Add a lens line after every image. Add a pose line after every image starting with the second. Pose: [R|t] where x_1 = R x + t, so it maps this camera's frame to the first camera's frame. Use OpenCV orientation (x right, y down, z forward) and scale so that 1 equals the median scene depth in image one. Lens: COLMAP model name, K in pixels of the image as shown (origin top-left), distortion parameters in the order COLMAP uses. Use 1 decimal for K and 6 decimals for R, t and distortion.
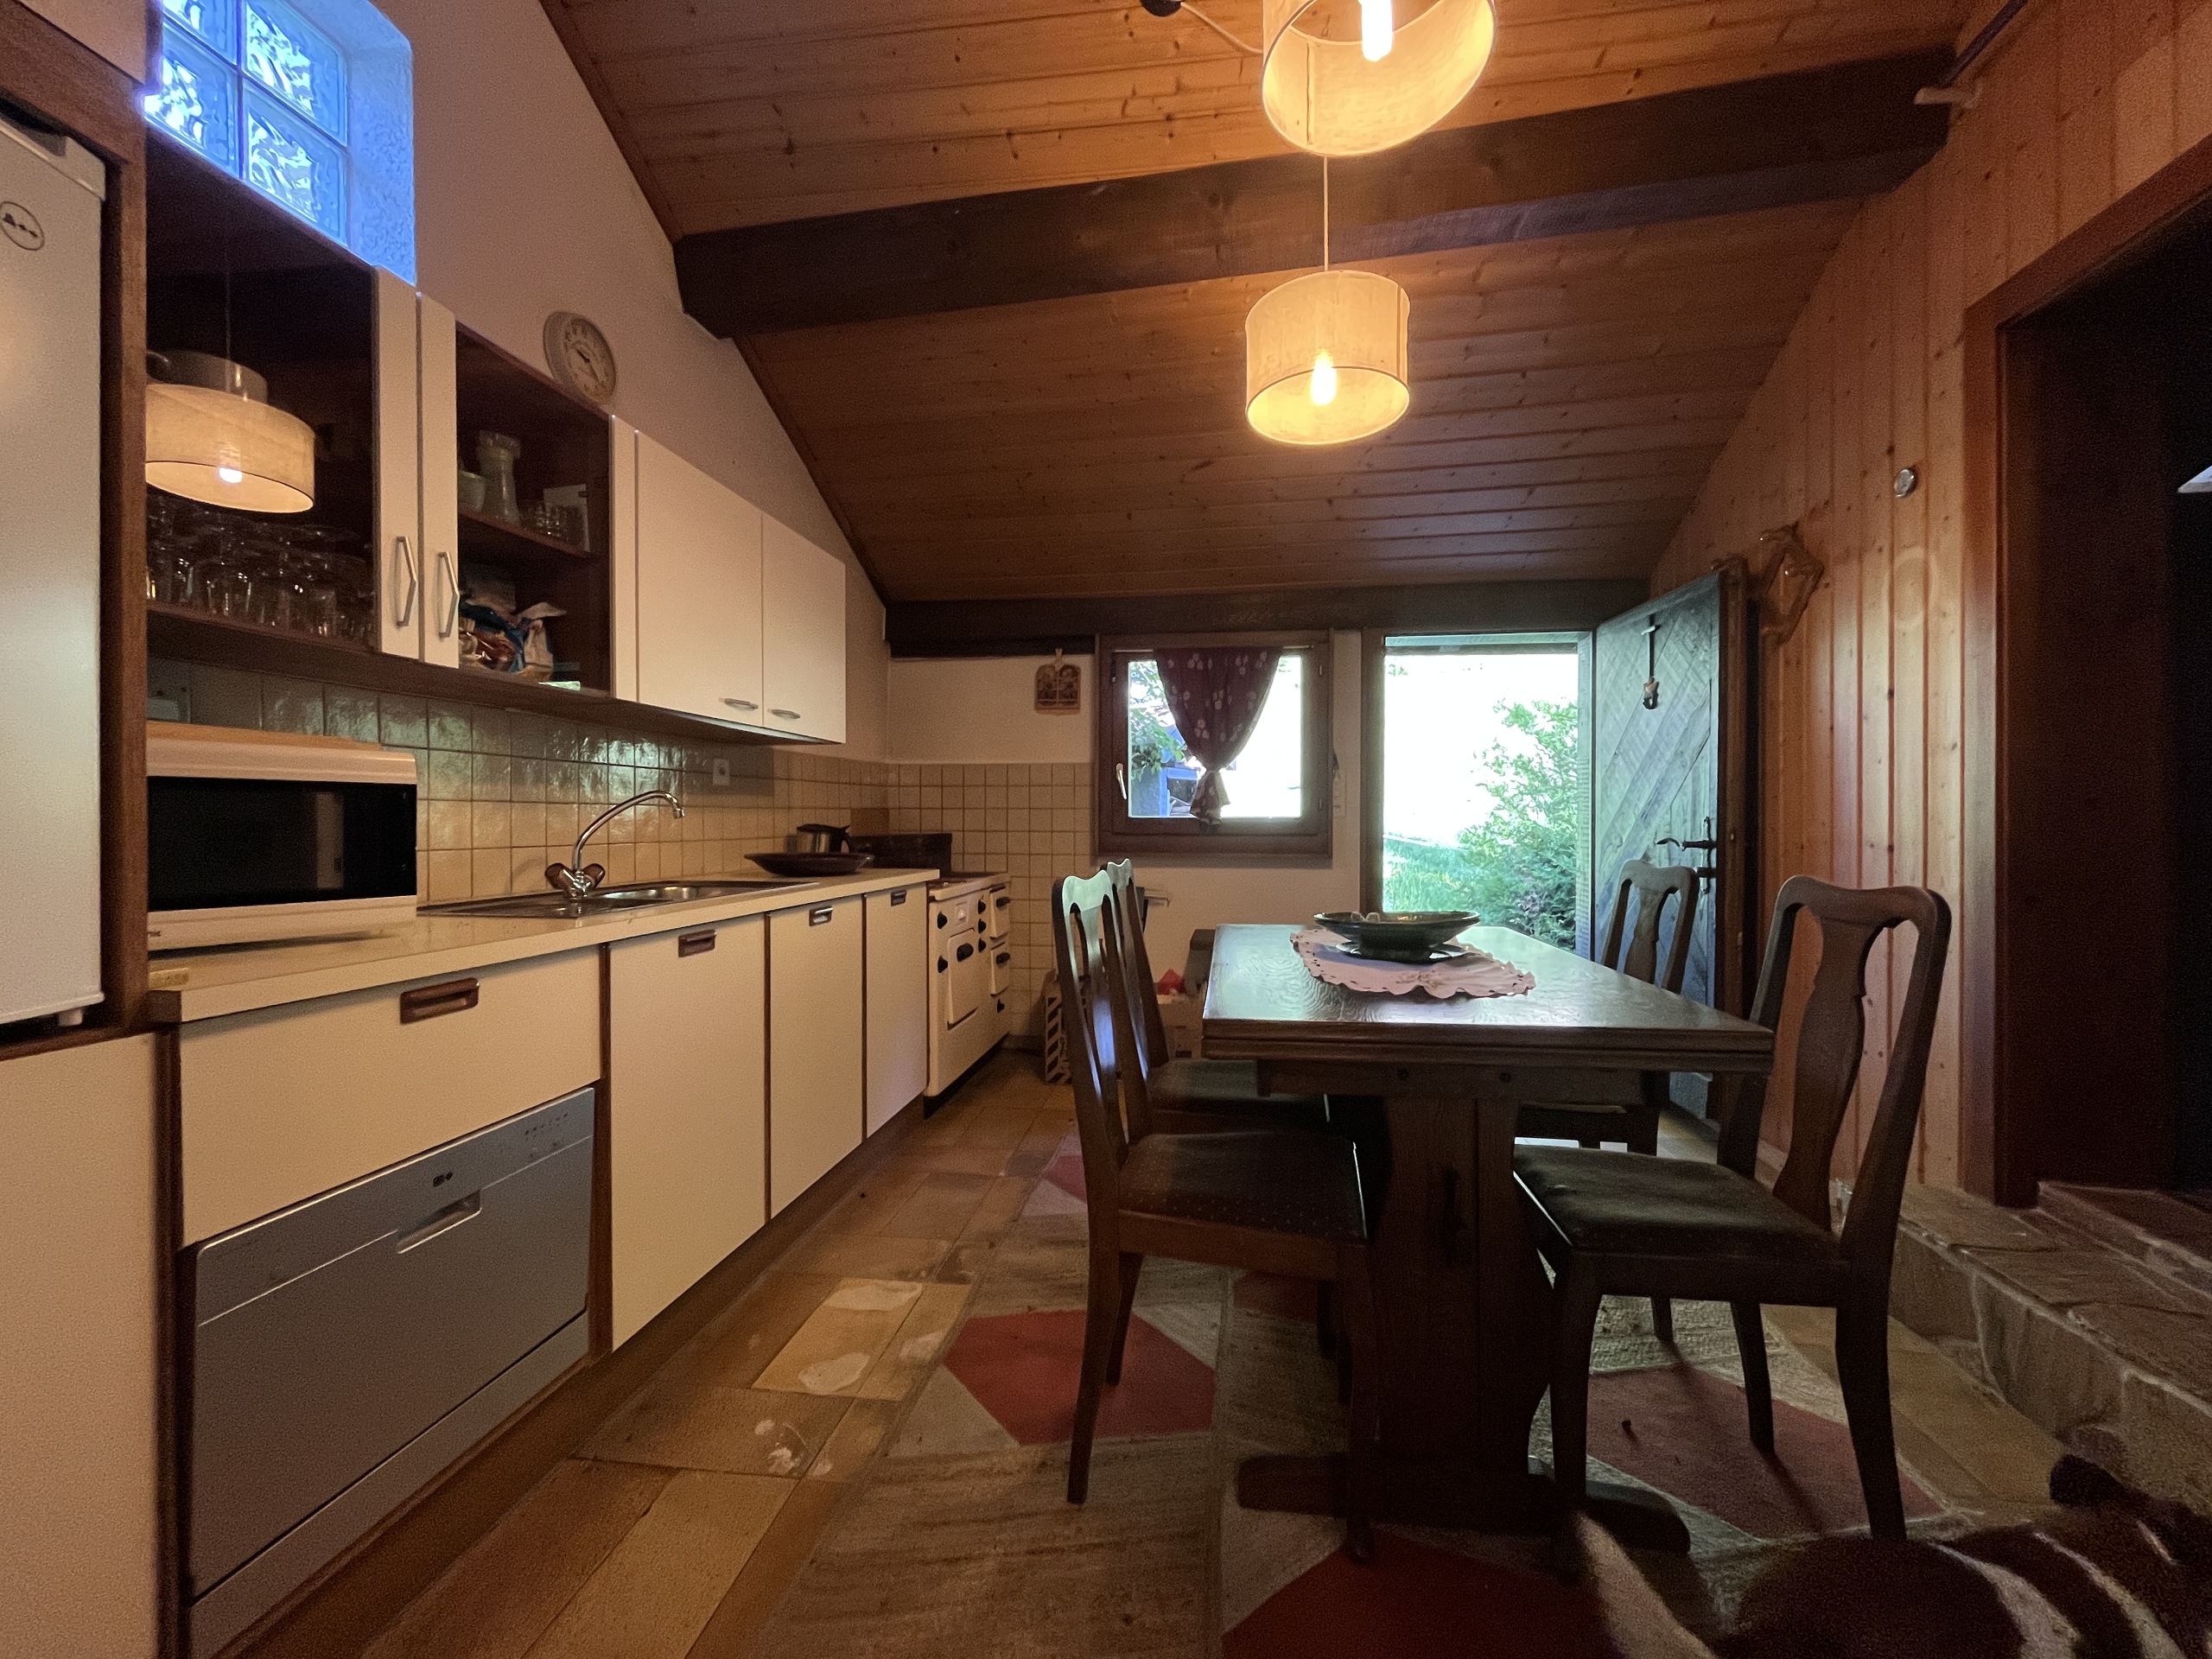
lens RADIAL K [[888.7, 0, 1114.1], [0, 888.7, 824.2], [0, 0, 1]] dist [0.002043, 0.000195]
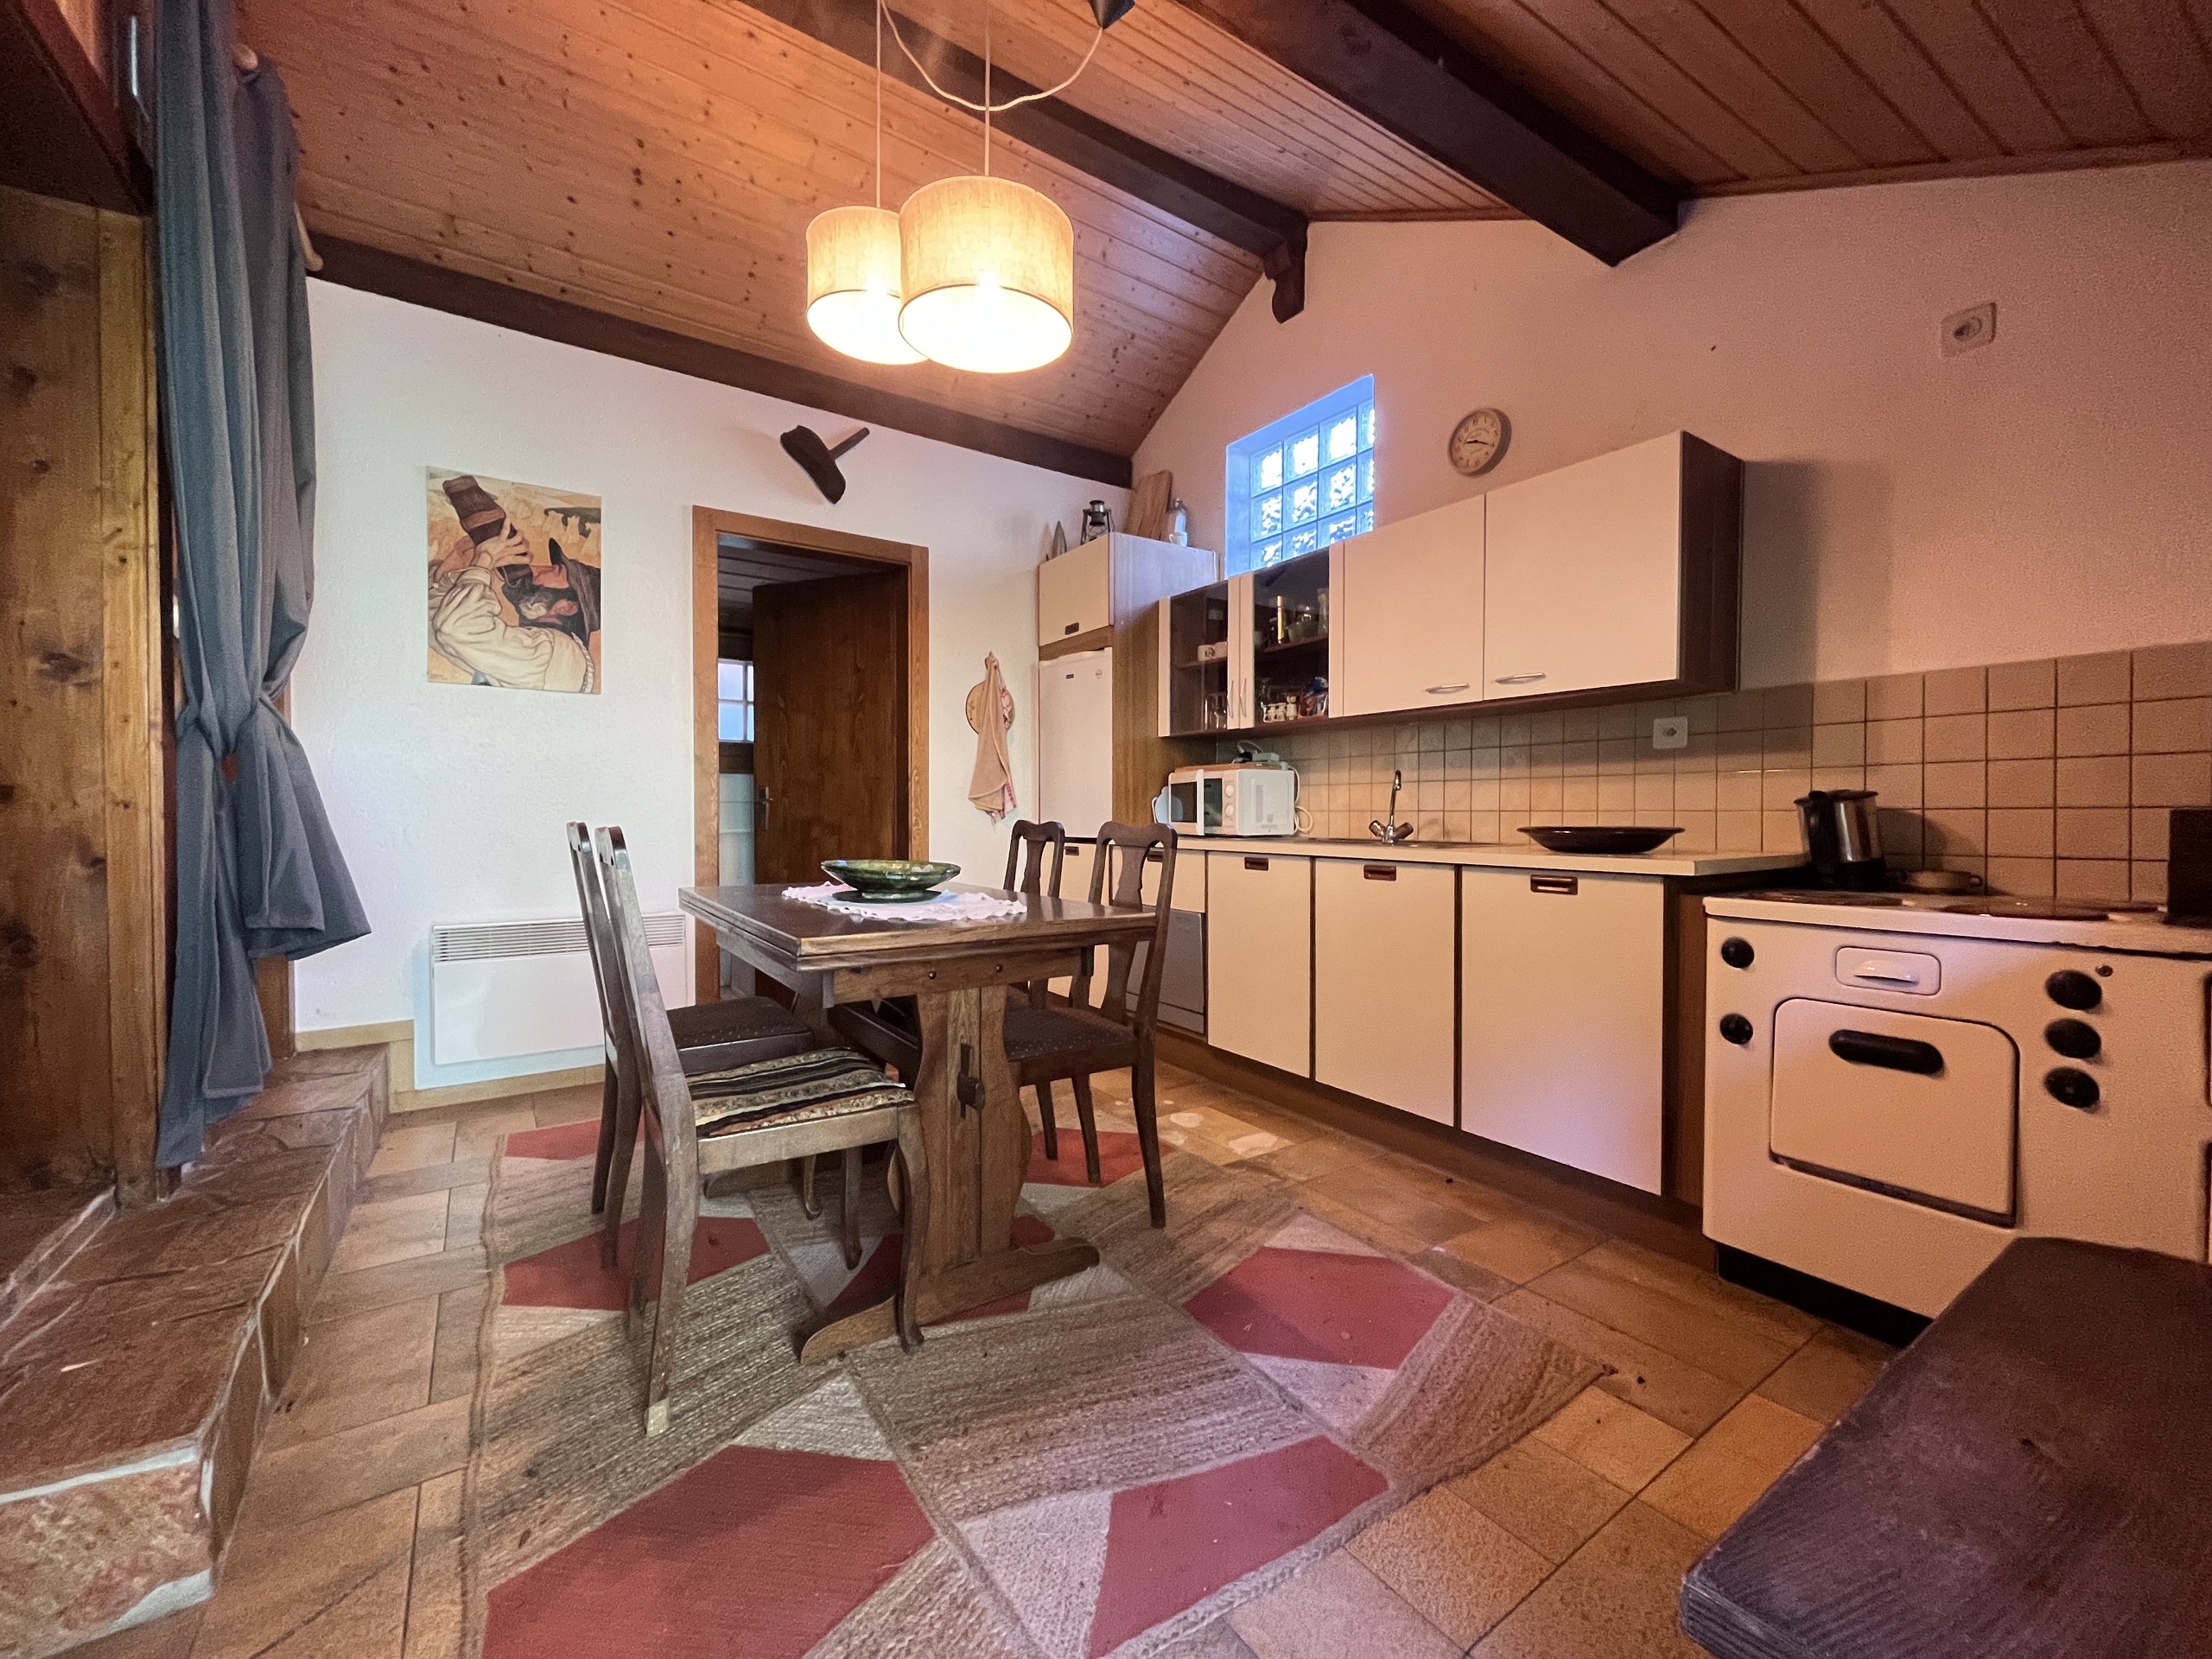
lens RADIAL K [[888.7, 0, 1106.4], [0, 888.7, 825.2], [0, 0, 1]] dist [0.002043, 0.000195]
pose [[-0.739139, 0.008652, -0.673498, 0.688790], [-0.004742, 0.999826, 0.018048, 0.022868], [0.673537, 0.016534, -0.738969, 1.587714]]
